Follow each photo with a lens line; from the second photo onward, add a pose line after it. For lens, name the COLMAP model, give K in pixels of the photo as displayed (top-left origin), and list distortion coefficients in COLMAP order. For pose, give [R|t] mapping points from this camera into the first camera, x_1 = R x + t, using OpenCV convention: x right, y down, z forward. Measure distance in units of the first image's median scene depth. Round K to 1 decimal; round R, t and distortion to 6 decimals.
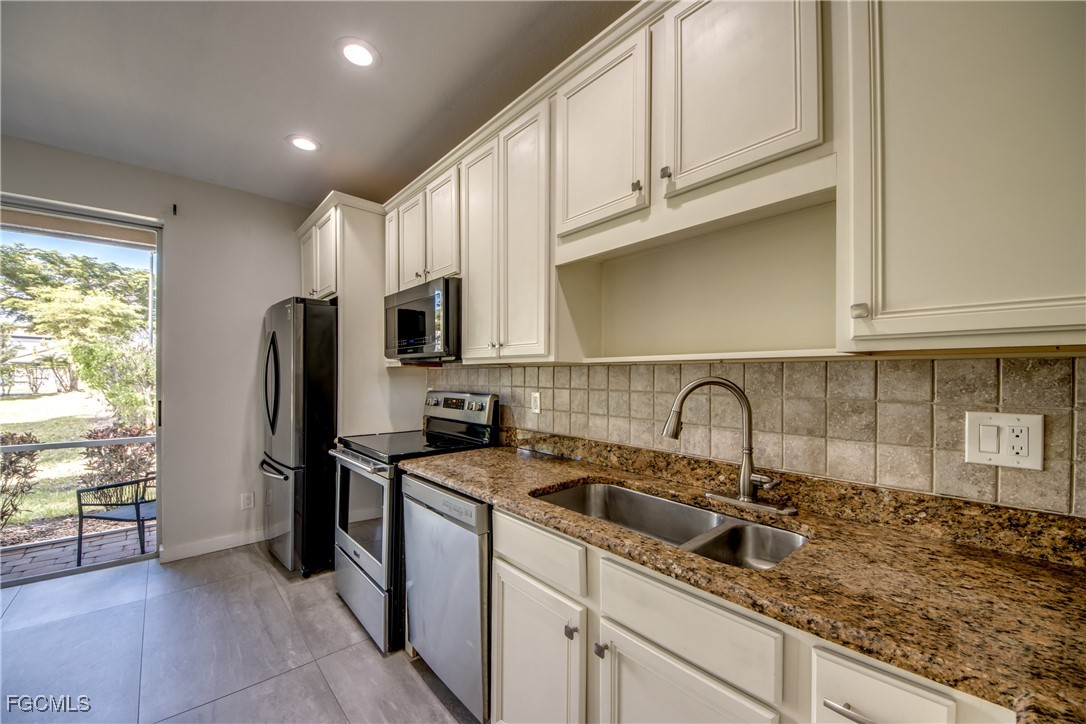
lens RADIAL K [[412.8, 0, 543.2], [0, 412.8, 372.4], [0, 0, 1]] dist [0.009239, -0.012228]
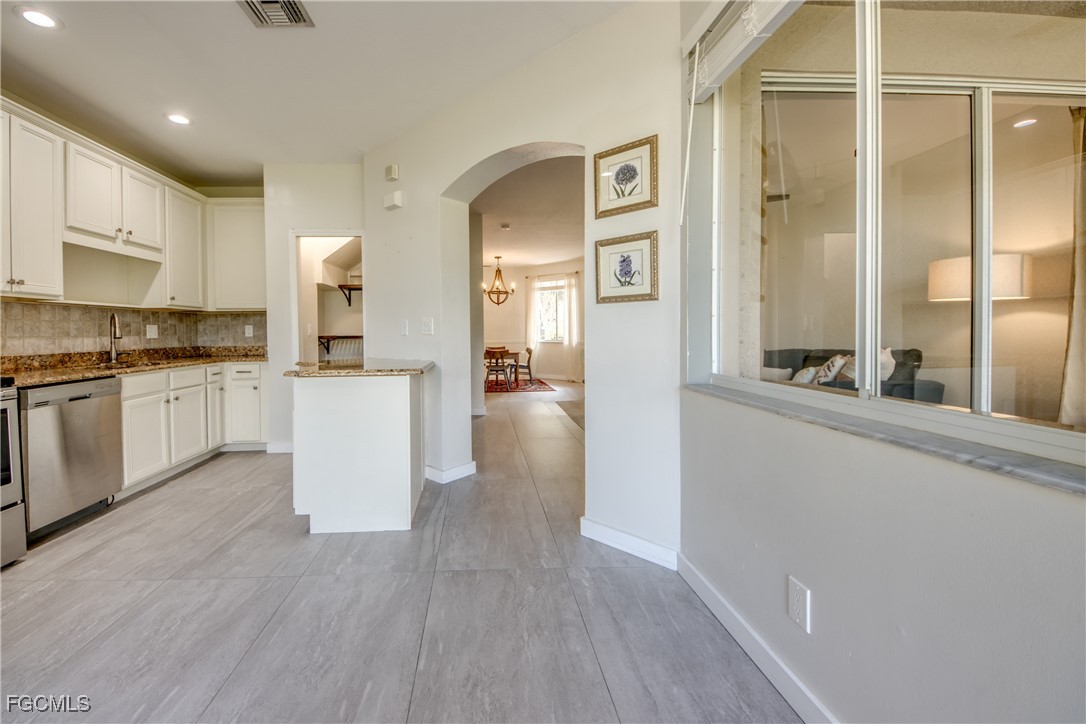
lens RADIAL K [[412.8, 0, 487.9], [0, 412.8, 340.0], [0, 0, 1]] dist [0.009239, -0.012228]
pose [[-0.771316, -0.005624, 0.636428, -2.115017], [0.010308, 0.999719, 0.021327, 0.103300], [-0.636369, 0.023011, -0.771042, 1.088843]]
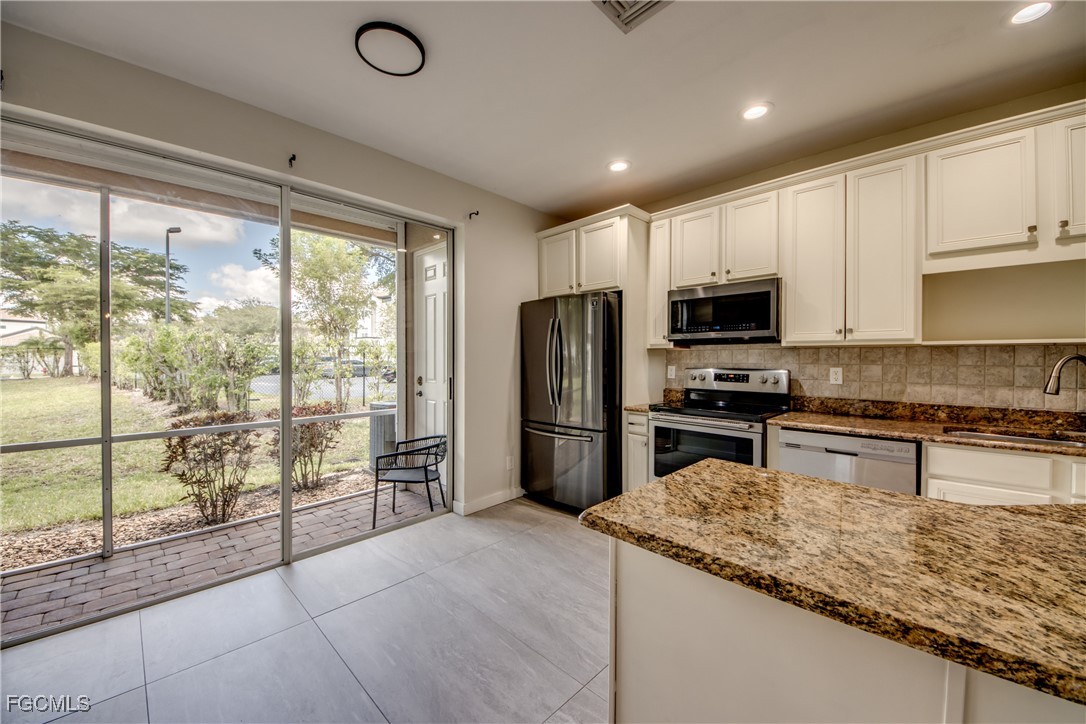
lens RADIAL K [[412.8, 0, 536.0], [0, 412.8, 357.5], [0, 0, 1]] dist [0.009239, -0.012228]
pose [[0.998048, 0.000388, 0.062457, -1.243571], [-0.000555, 0.999996, 0.002656, 0.015319], [-0.062456, -0.002686, 0.998044, -0.277517]]
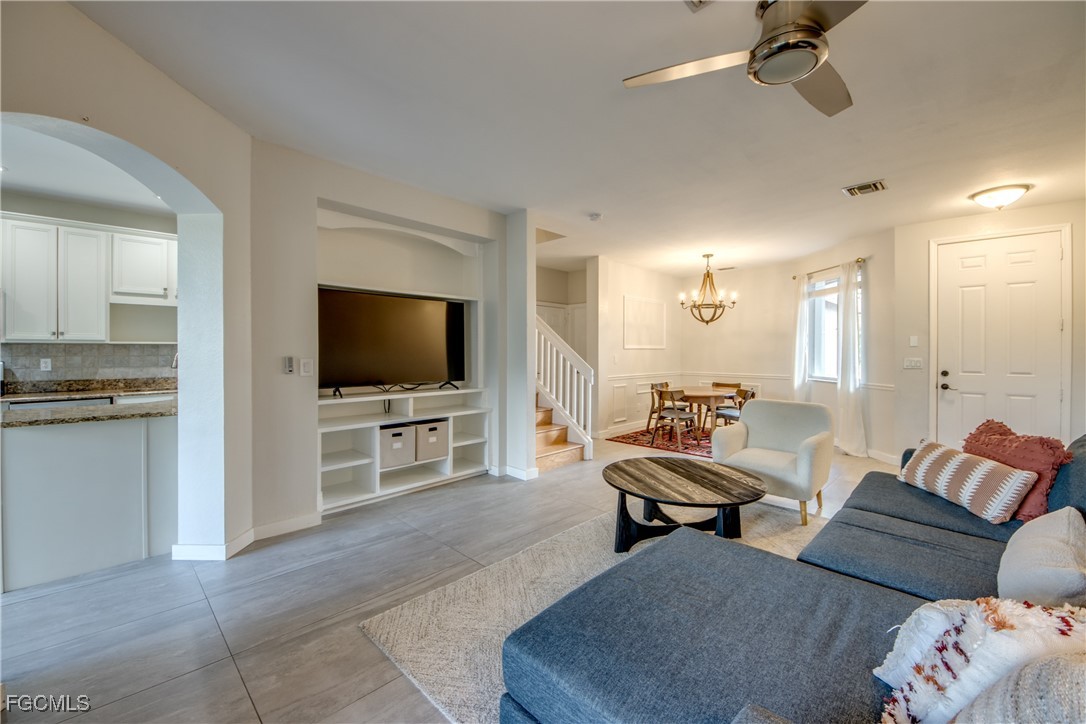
lens RADIAL K [[412.8, 0, 537.3], [0, 412.8, 357.9], [0, 0, 1]] dist [0.009239, -0.012228]
pose [[-0.093775, -0.014549, 0.995487, -2.372226], [-0.001462, 0.999894, 0.014476, 0.018624], [-0.995592, -0.000098, -0.093787, -1.146006]]
